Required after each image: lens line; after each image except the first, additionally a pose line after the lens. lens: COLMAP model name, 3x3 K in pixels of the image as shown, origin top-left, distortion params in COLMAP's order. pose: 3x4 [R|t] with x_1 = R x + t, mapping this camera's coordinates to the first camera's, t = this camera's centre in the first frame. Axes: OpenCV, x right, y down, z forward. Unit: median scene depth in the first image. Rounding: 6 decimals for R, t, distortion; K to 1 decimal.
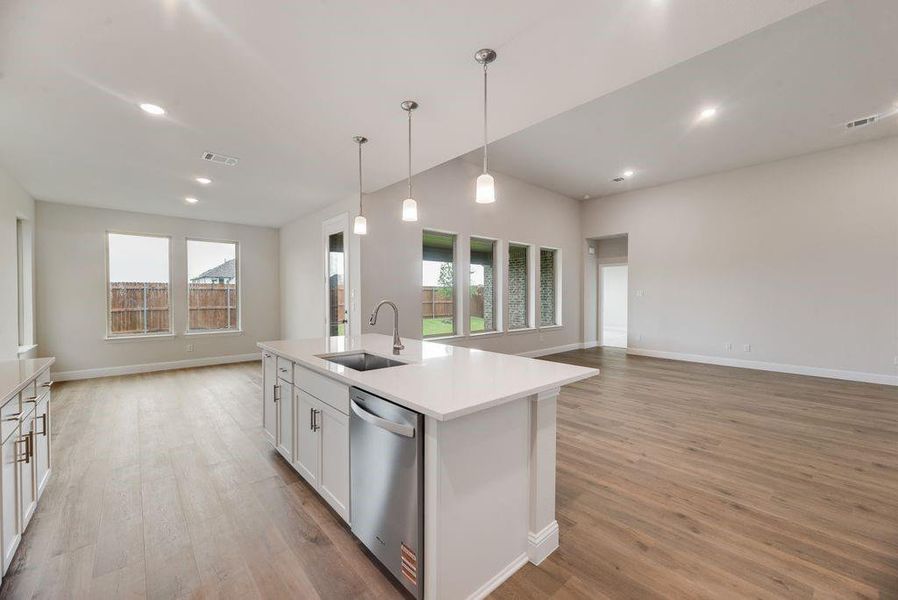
lens RADIAL K [[364.9, 0, 448.9], [0, 364.9, 300.3], [0, 0, 1]] dist [0.002480, -0.000192]
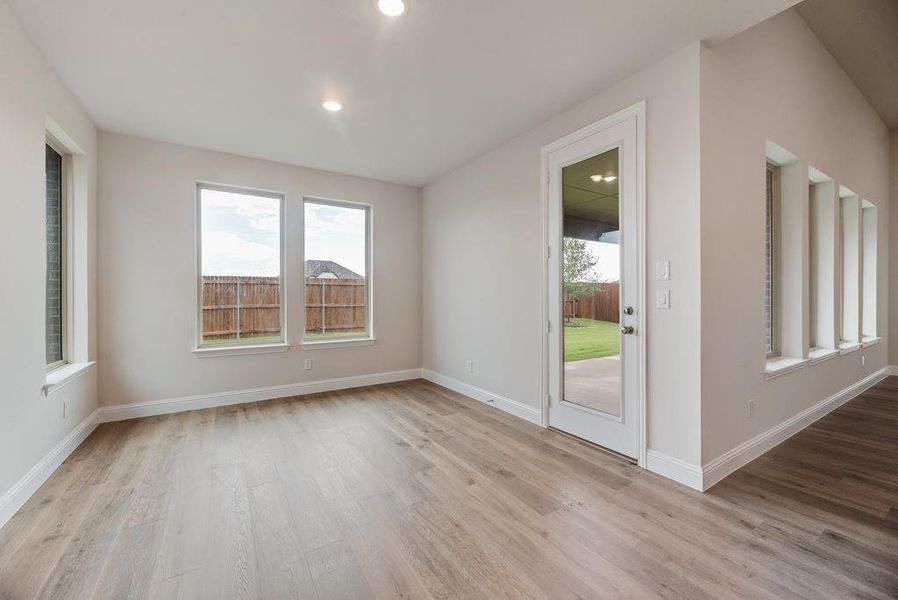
lens RADIAL K [[364.9, 0, 450.5], [0, 364.9, 297.9], [0, 0, 1]] dist [0.002480, -0.000192]
pose [[0.988322, 0.001851, -0.152366, -0.356285], [-0.002867, 0.999975, -0.006450, 0.013967], [0.152351, 0.006812, 0.988303, 0.389342]]
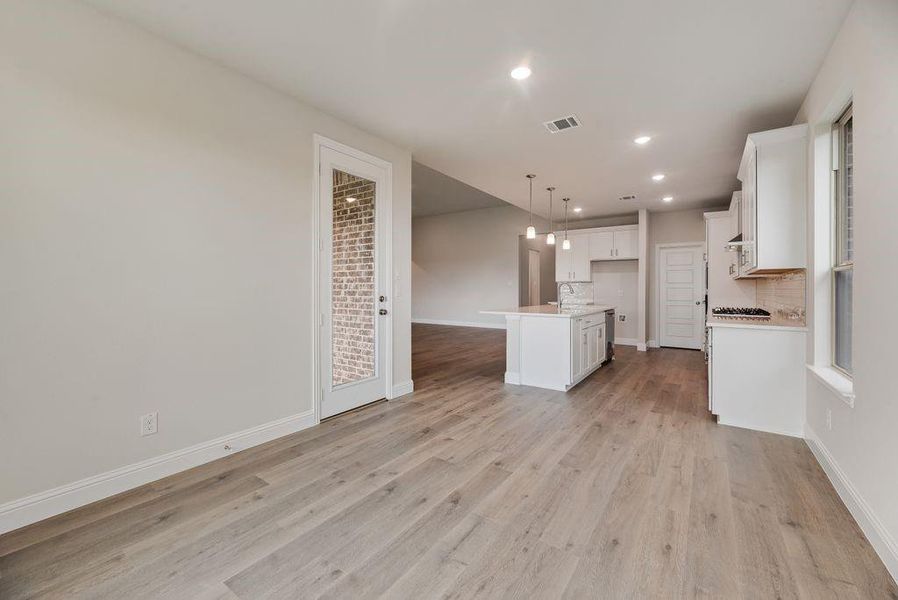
lens RADIAL K [[364.9, 0, 446.4], [0, 364.9, 293.5], [0, 0, 1]] dist [0.002480, -0.000192]
pose [[-0.232859, -0.008331, 0.972475, -0.796064], [0.013726, 0.999836, 0.011852, 0.010585], [-0.972414, 0.016108, -0.232706, 0.828782]]
